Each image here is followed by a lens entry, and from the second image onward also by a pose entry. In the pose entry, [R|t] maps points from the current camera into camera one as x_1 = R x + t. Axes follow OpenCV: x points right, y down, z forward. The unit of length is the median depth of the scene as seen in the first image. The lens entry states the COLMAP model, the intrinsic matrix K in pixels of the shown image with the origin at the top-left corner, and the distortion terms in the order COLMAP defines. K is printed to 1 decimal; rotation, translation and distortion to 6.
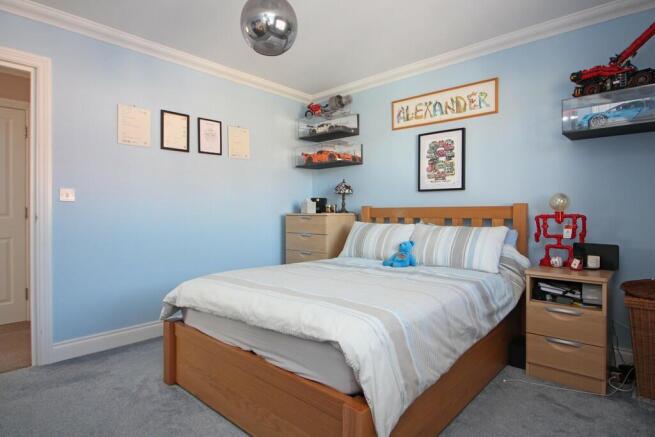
lens RADIAL K [[360.1, 0, 331.6], [0, 360.1, 214.4], [0, 0, 1]] dist [0.000178, -0.001922]
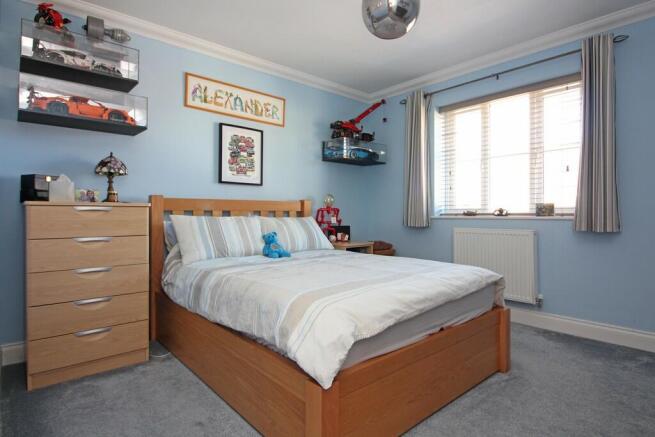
lens RADIAL K [[360.1, 0, 331.6], [0, 360.1, 214.4], [0, 0, 1]] dist [0.000178, -0.001922]
pose [[0.114405, -0.003889, 0.993427, -0.701944], [-0.001757, 0.999990, 0.004117, 0.015844], [-0.993433, -0.002216, 0.114397, 0.631040]]
